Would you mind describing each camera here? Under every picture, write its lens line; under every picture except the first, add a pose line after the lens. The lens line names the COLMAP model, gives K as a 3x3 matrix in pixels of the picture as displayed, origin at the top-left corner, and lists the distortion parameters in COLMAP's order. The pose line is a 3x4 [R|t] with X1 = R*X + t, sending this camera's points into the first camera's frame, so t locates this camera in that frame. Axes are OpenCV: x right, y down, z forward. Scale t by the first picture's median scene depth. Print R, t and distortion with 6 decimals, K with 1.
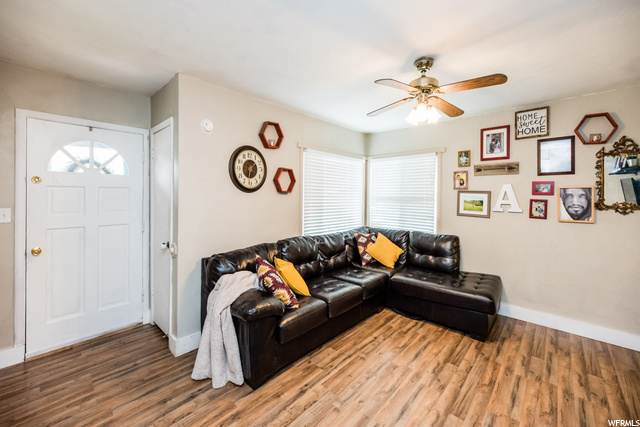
lens RADIAL K [[265.5, 0, 309.5], [0, 265.5, 193.8], [0, 0, 1]] dist [0.003963, -0.000557]
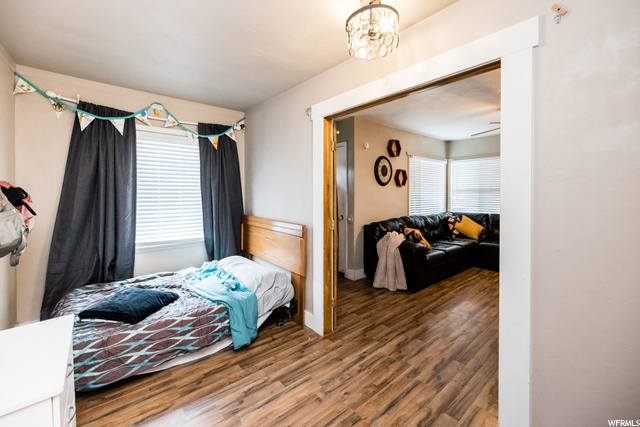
lens RADIAL K [[265.5, 0, 298.2], [0, 265.5, 196.7], [0, 0, 1]] dist [0.003963, -0.000557]
pose [[0.988885, -0.011640, -0.148226, -0.462864], [0.013386, 0.999852, 0.010789, 0.033437], [0.148079, -0.012653, 0.988895, -0.586894]]
